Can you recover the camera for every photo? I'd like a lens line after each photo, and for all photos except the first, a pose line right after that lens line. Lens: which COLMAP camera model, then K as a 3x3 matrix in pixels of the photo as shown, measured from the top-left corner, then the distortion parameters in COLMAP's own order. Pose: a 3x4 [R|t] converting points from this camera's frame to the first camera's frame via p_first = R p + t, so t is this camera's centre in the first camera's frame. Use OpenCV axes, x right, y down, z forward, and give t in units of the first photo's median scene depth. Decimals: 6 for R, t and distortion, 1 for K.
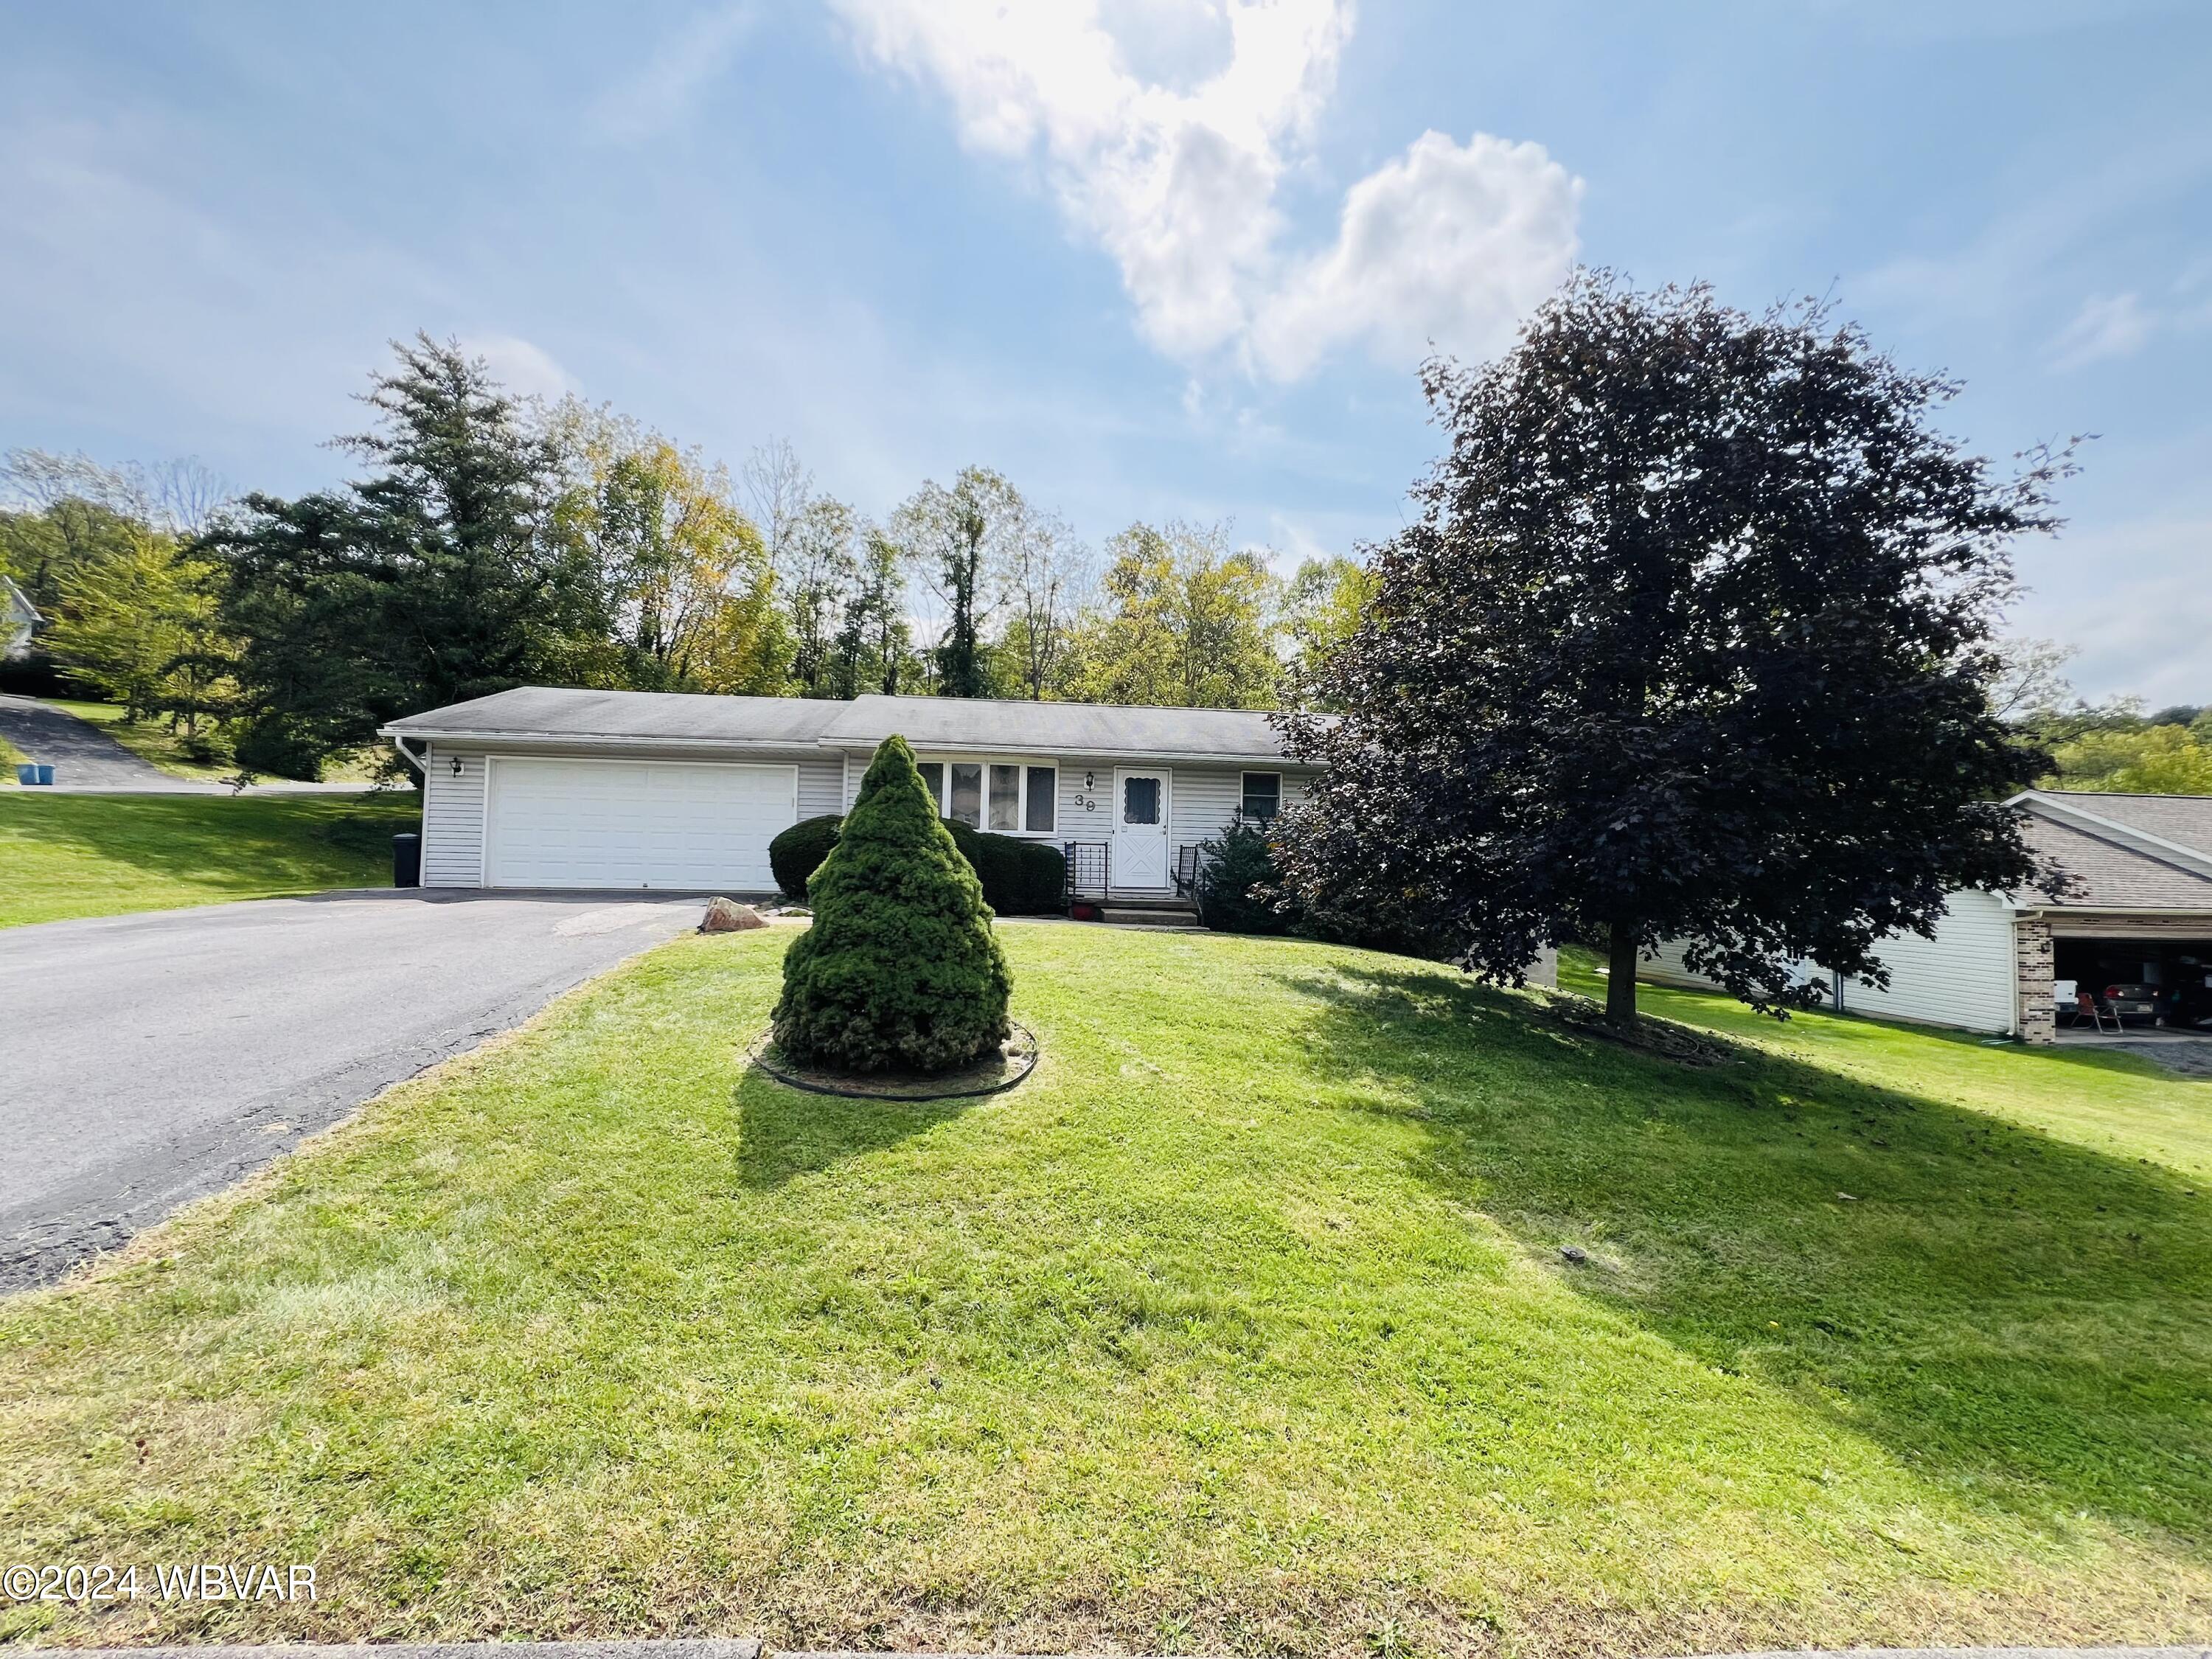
lens RADIAL K [[884.5, 0, 1112.1], [0, 884.5, 831.3], [0, 0, 1]] dist [-0.002775, 0.001763]
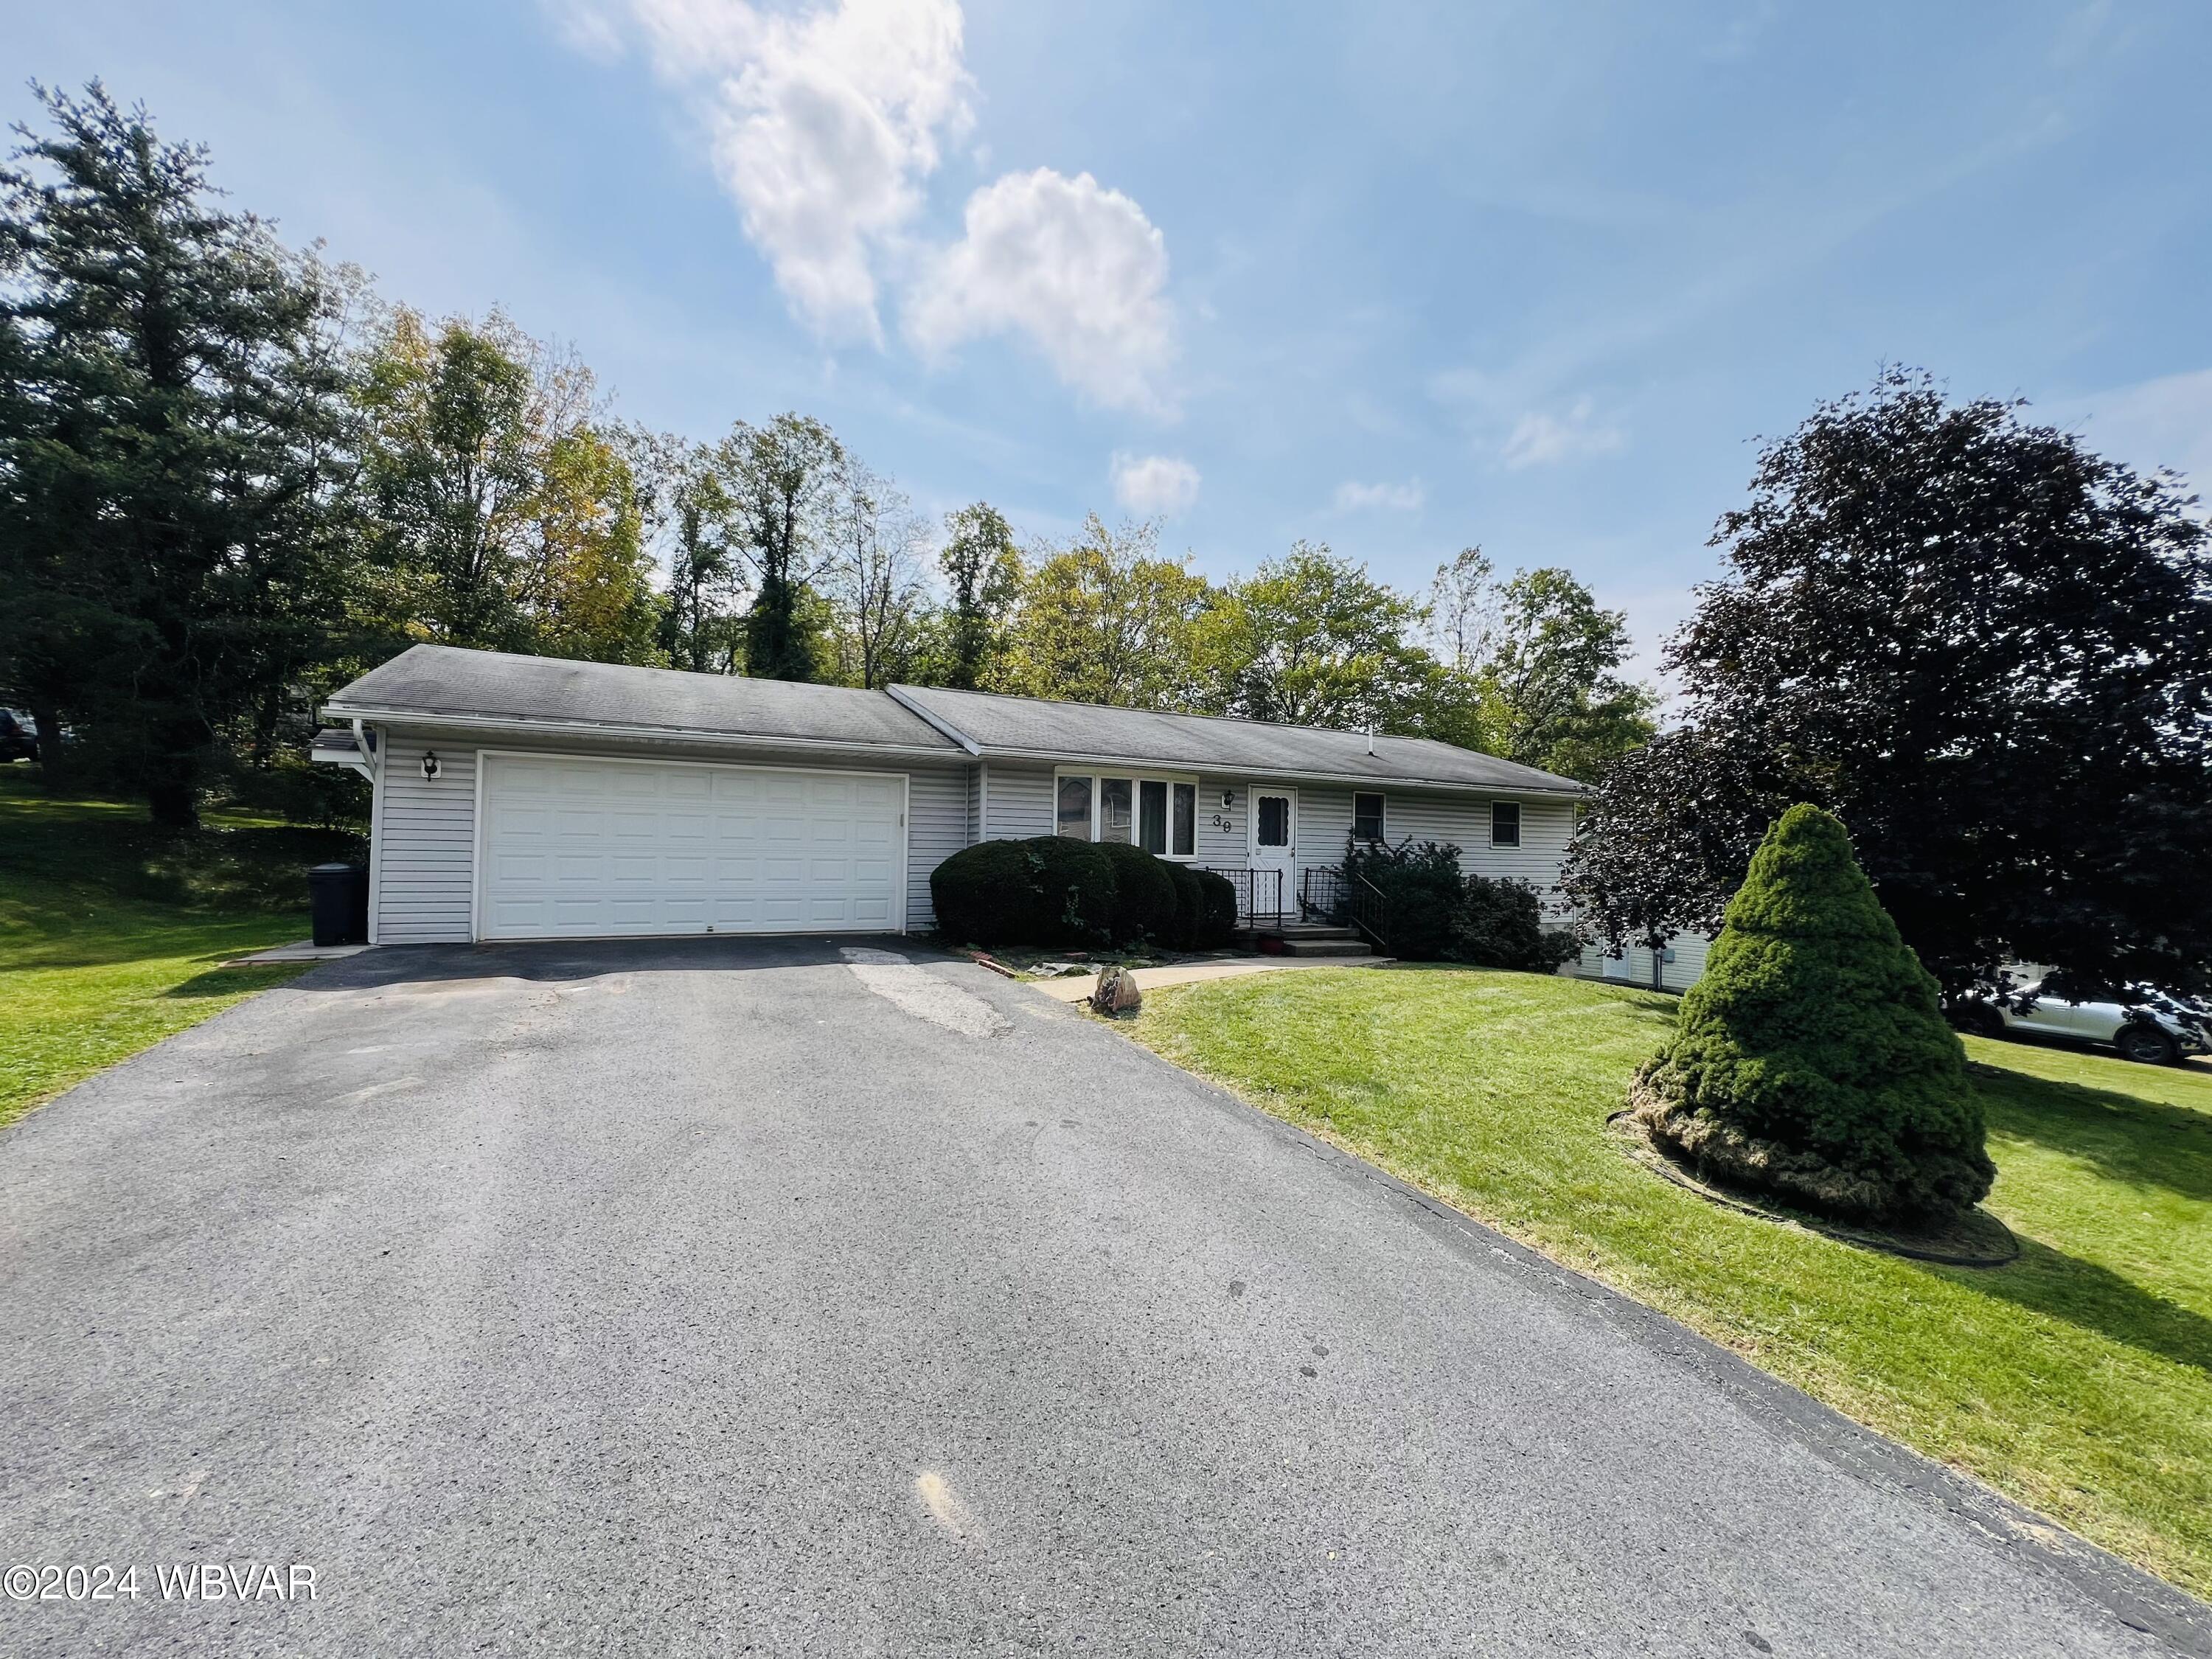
lens RADIAL K [[884.5, 0, 1063.1], [0, 884.5, 820.4], [0, 0, 1]] dist [-0.002775, 0.001763]
pose [[0.937523, 0.009426, 0.347797, -0.506736], [-0.012308, 0.999906, 0.006078, -0.039115], [-0.347707, -0.009979, 0.937550, 0.187398]]
